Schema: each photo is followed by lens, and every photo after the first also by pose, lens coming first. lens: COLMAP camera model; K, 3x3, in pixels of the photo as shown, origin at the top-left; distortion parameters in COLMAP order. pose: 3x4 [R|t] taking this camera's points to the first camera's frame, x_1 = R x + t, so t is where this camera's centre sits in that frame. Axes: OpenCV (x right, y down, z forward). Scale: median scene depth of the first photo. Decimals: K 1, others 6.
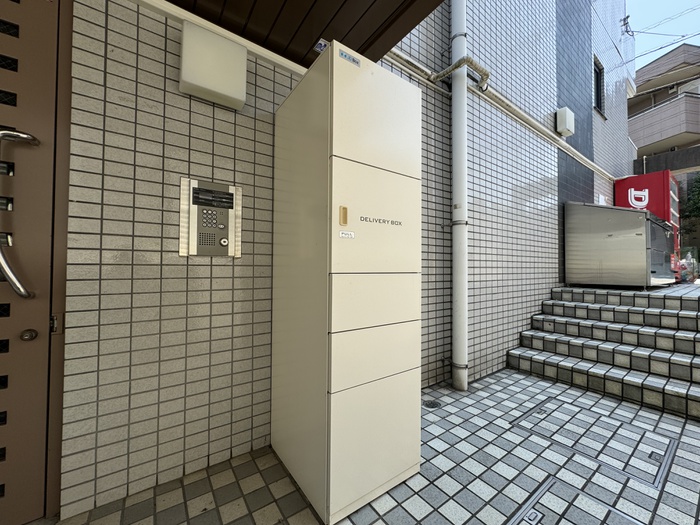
lens RADIAL K [[279.2, 0, 349.3], [0, 279.2, 262.1], [0, 0, 1]] dist [-0.000439, 0.000030]
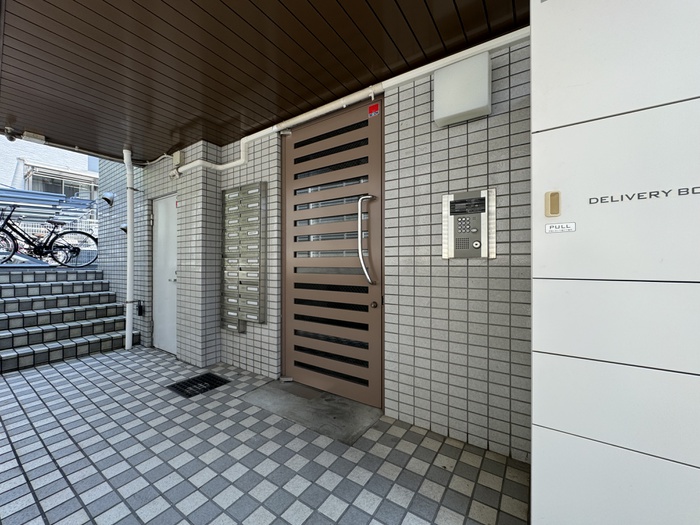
lens RADIAL K [[279.2, 0, 349.6], [0, 279.2, 263.3], [0, 0, 1]] dist [-0.000439, 0.000030]
pose [[0.355354, -0.005698, -0.934714, 0.405186], [0.021278, 0.999772, 0.001995, -0.013066], [0.934489, -0.020598, 0.355394, 0.165784]]
